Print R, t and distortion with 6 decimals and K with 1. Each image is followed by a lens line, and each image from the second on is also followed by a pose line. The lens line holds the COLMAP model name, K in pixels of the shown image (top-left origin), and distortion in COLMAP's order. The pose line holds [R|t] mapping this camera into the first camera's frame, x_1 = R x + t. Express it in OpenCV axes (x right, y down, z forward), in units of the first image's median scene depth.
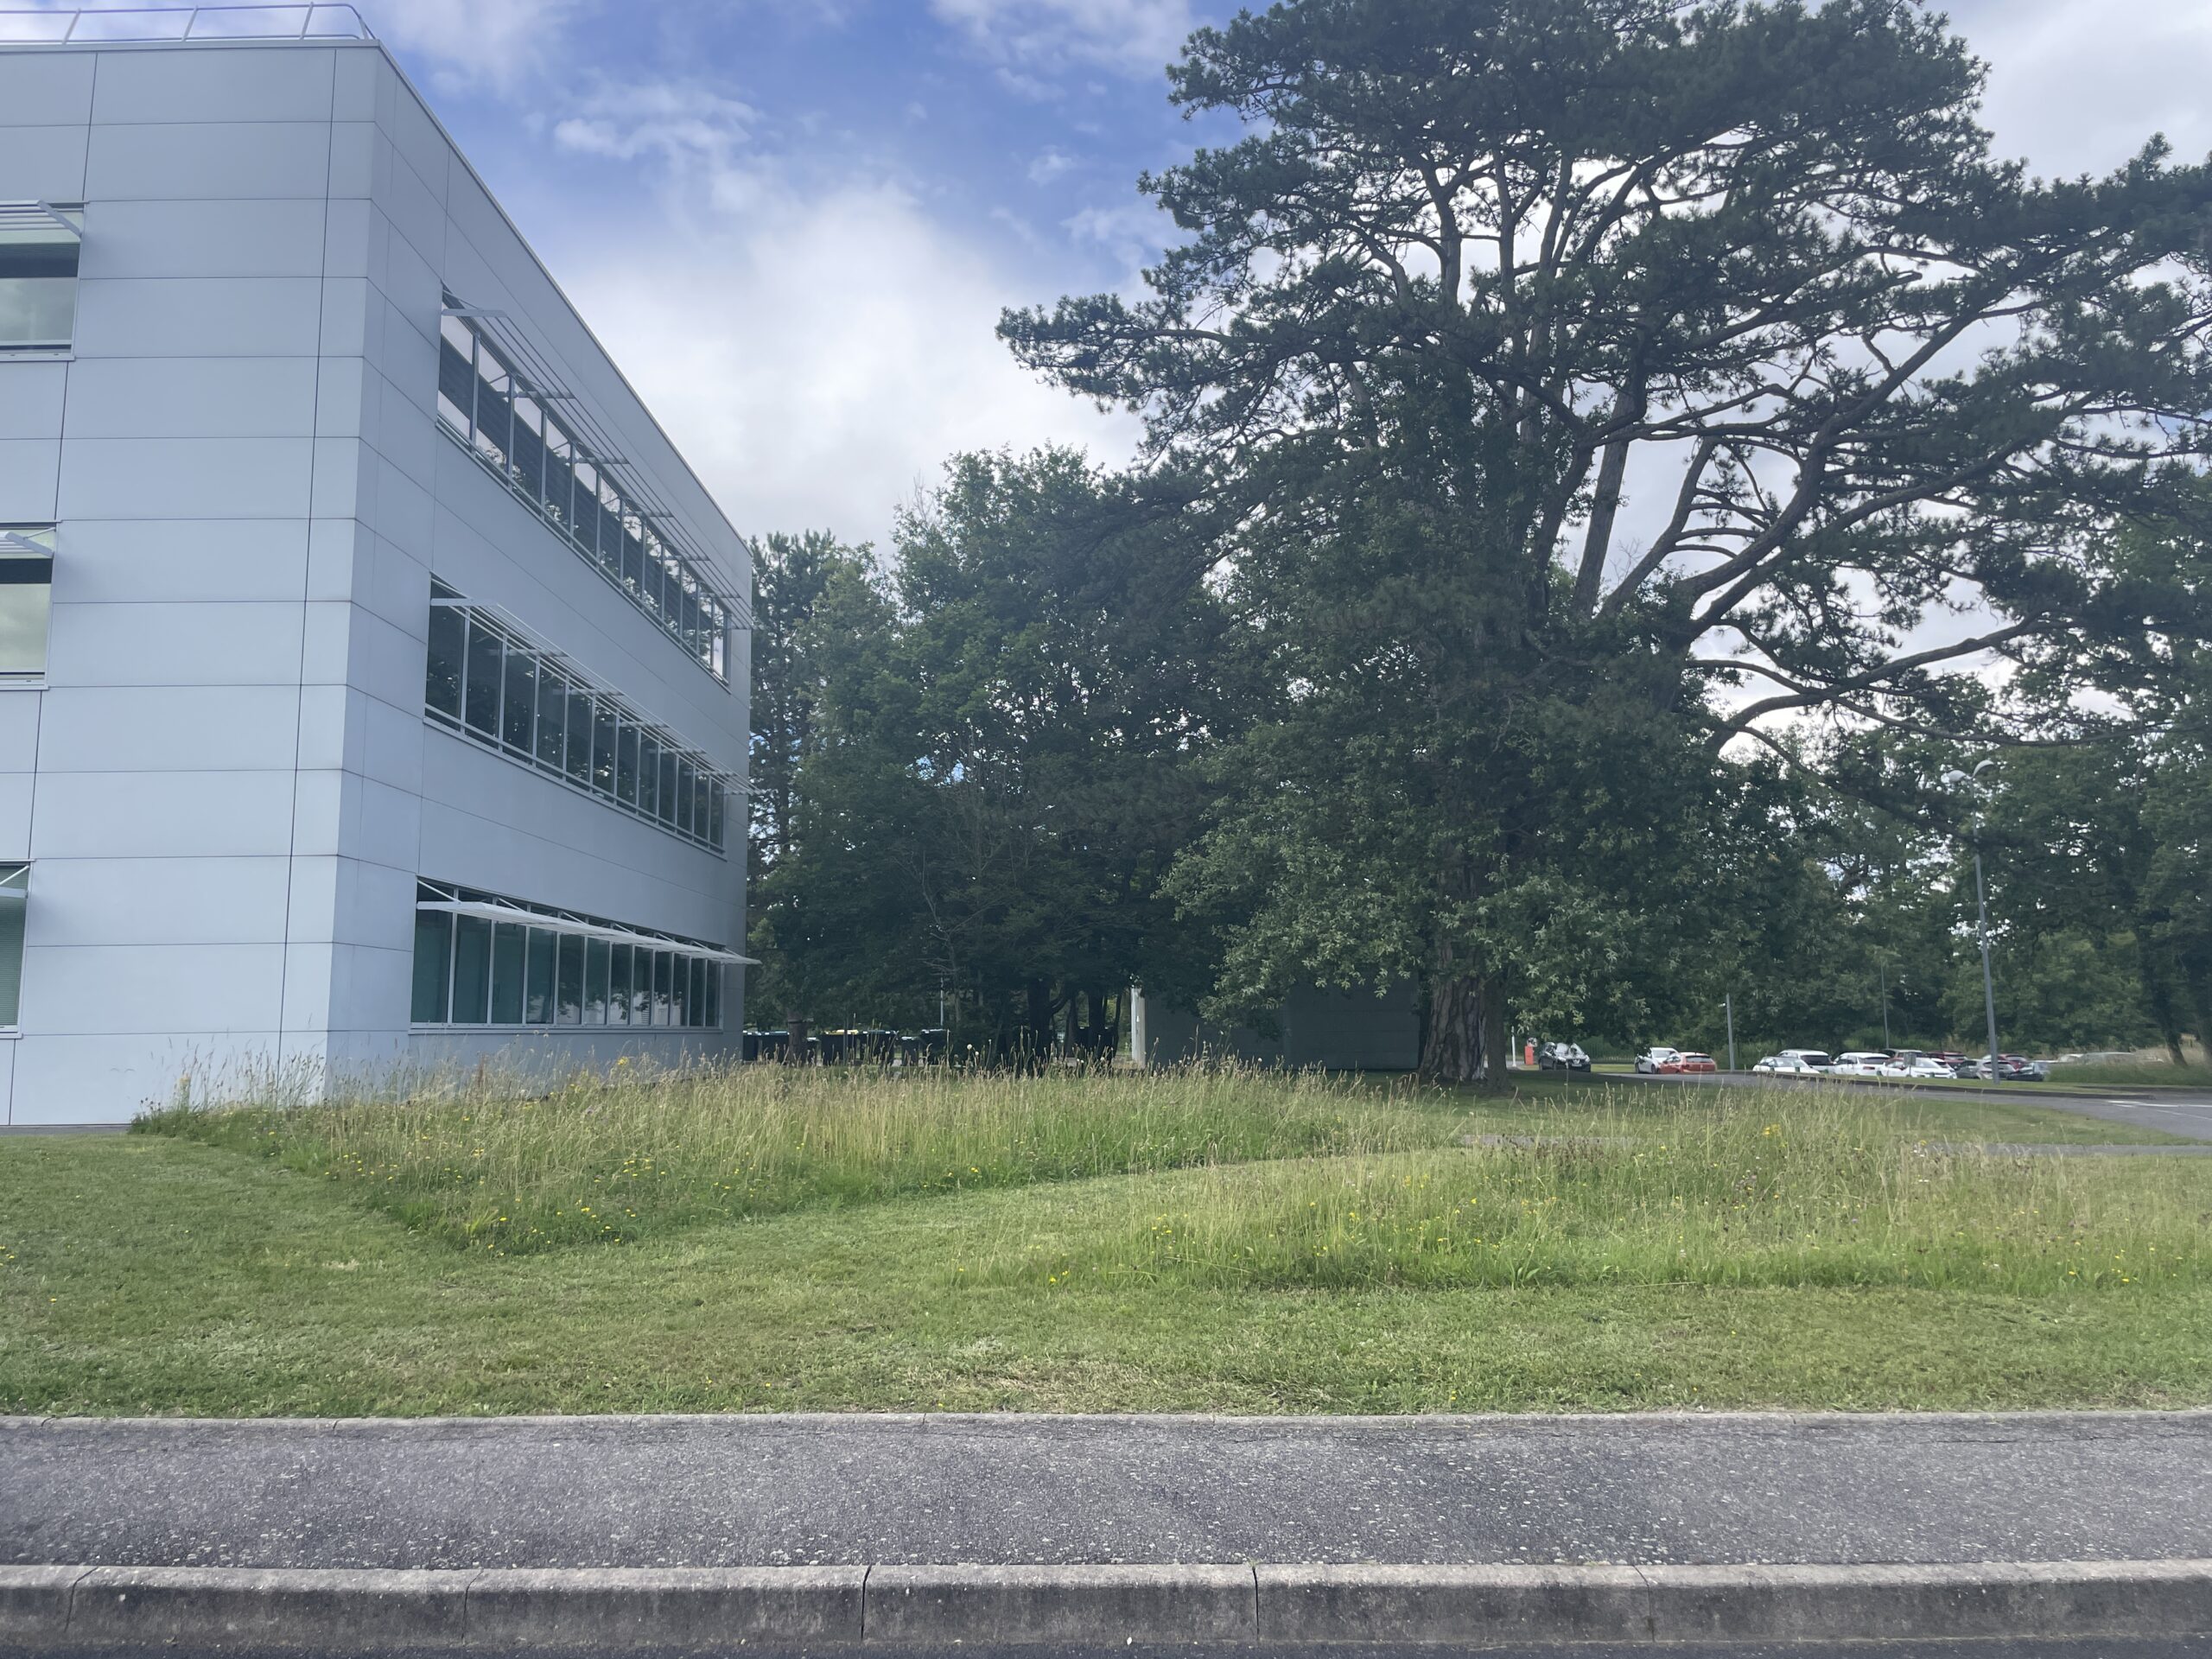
lens RADIAL K [[1670.7, 0, 1104.6], [0, 1670.7, 828.5], [0, 0, 1]] dist [-0.003666, 0.000533]
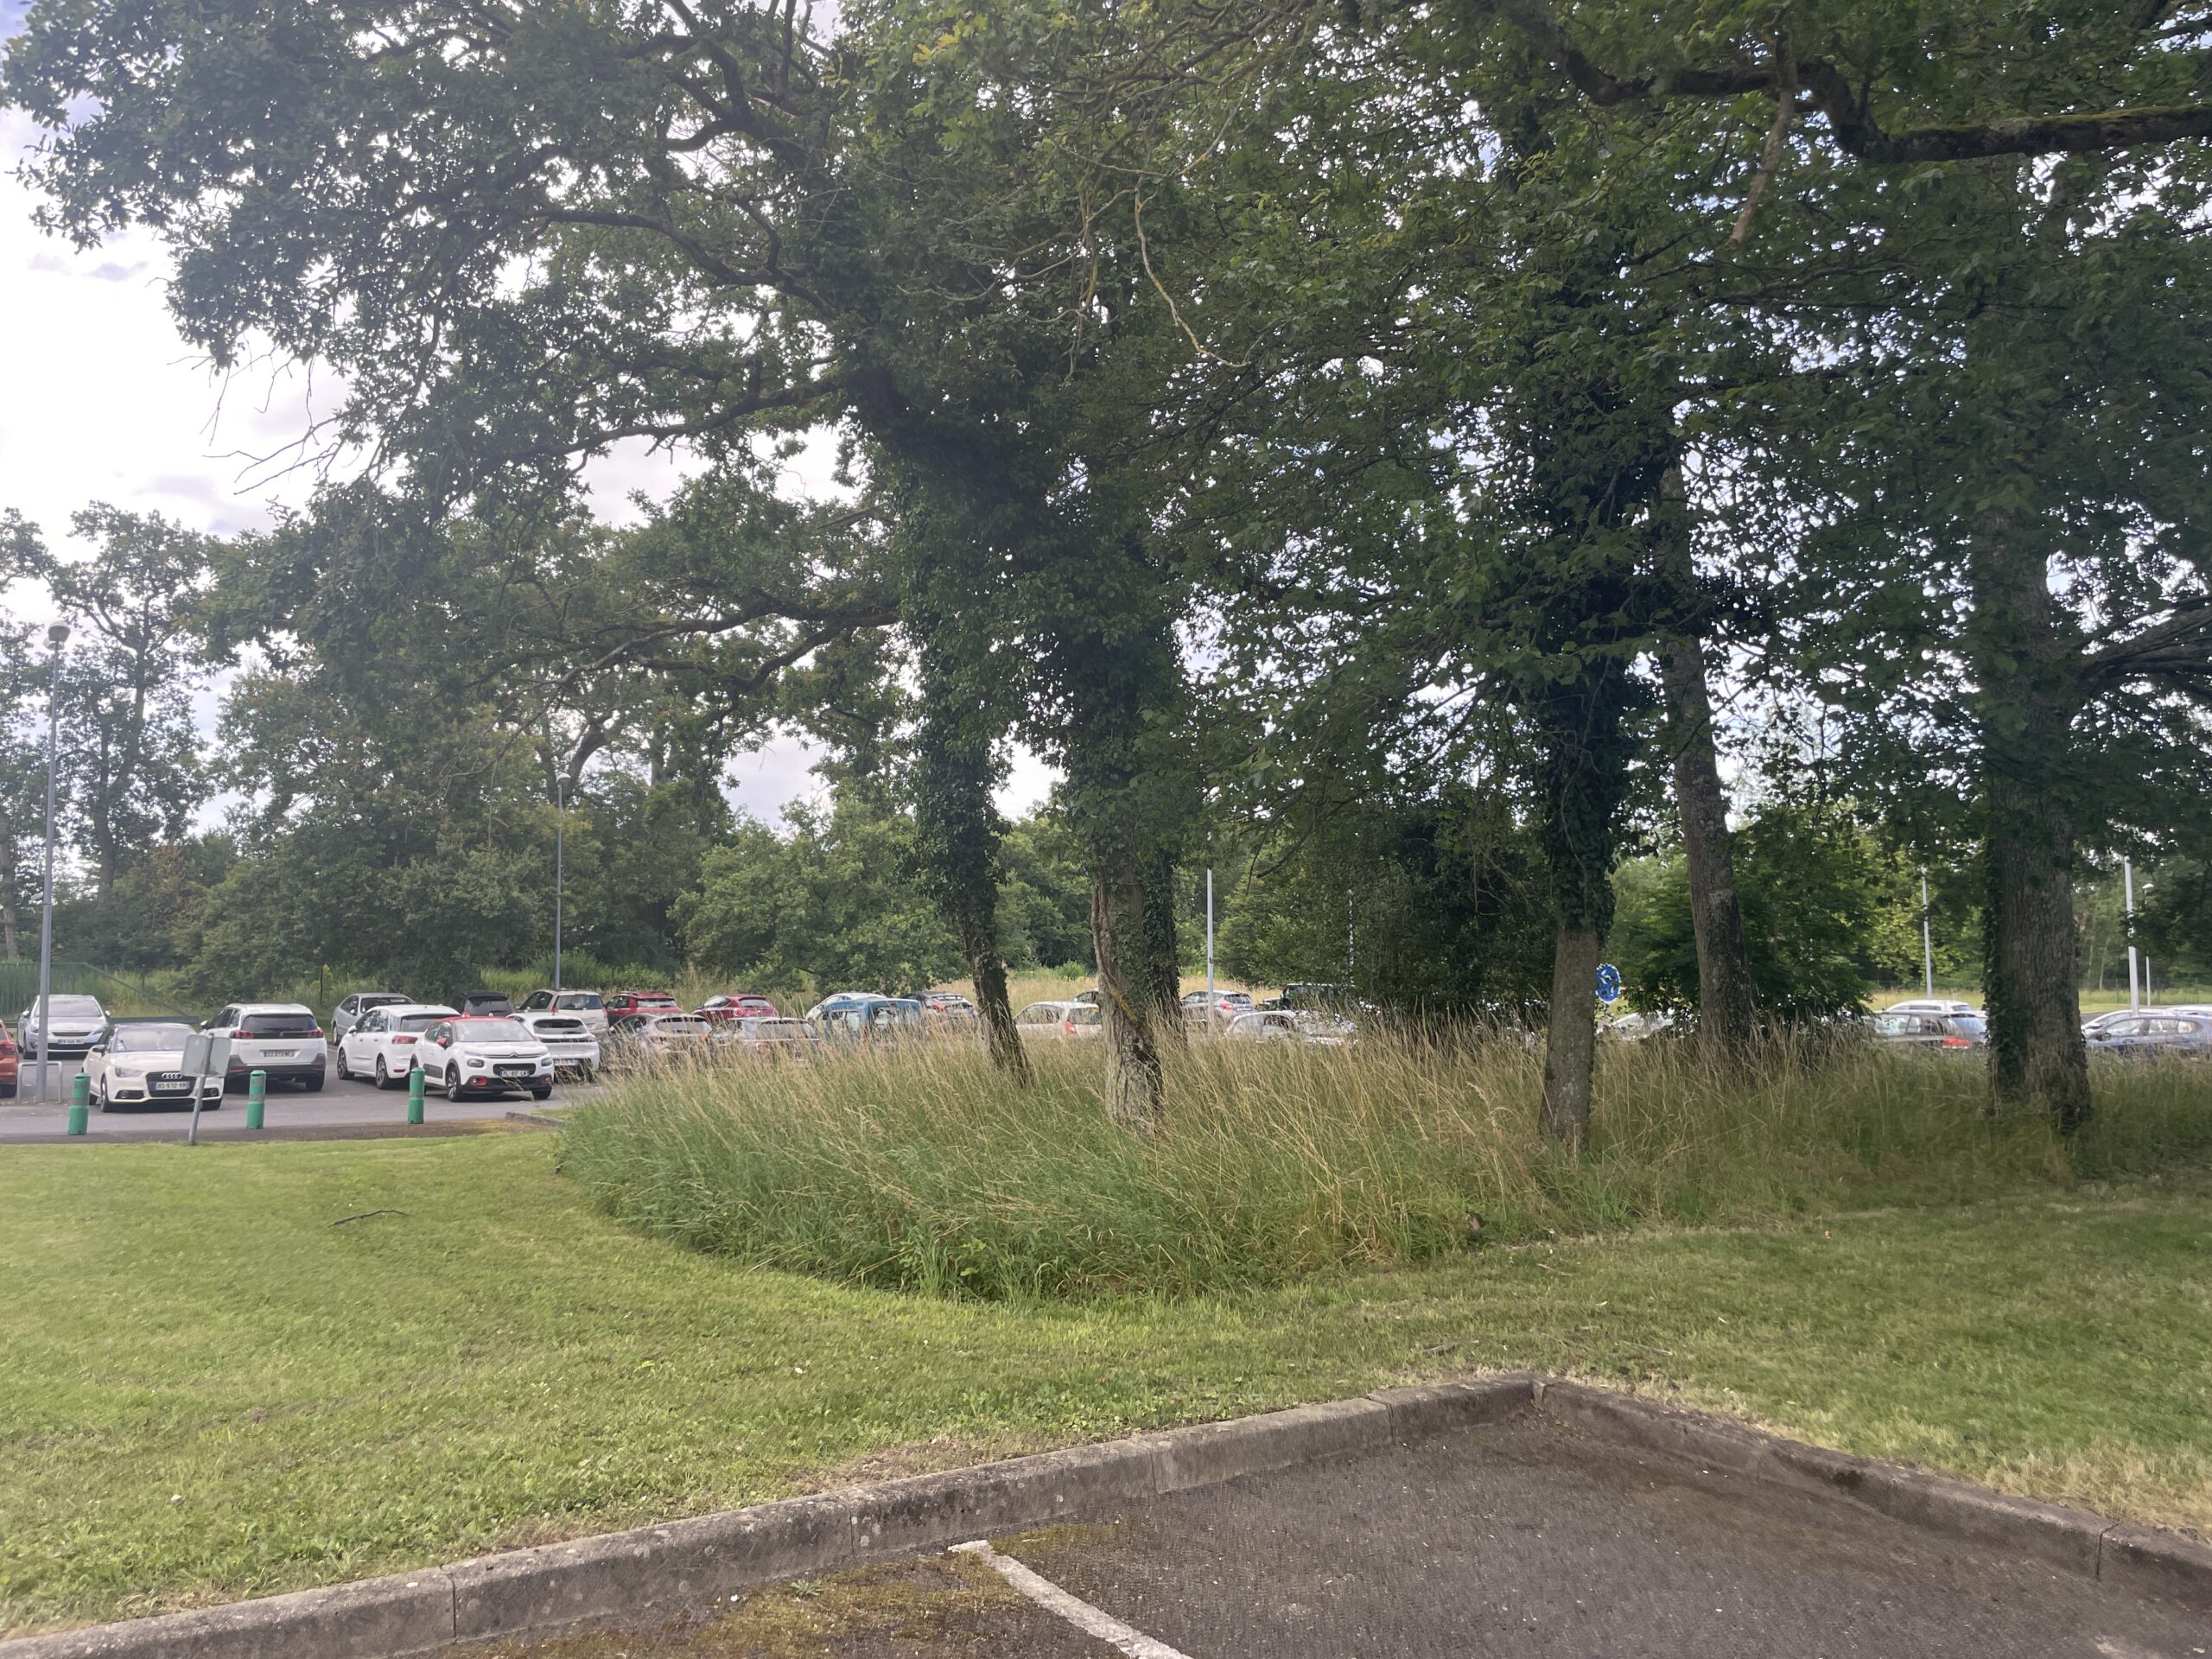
lens RADIAL K [[1670.7, 0, 1105.6], [0, 1670.7, 829.7], [0, 0, 1]] dist [-0.003666, 0.000533]
pose [[0.810423, 0.044854, 0.584126, 0.283113], [-0.067175, 0.997603, 0.016596, 0.056069], [-0.581982, -0.052688, 0.811493, 0.426362]]
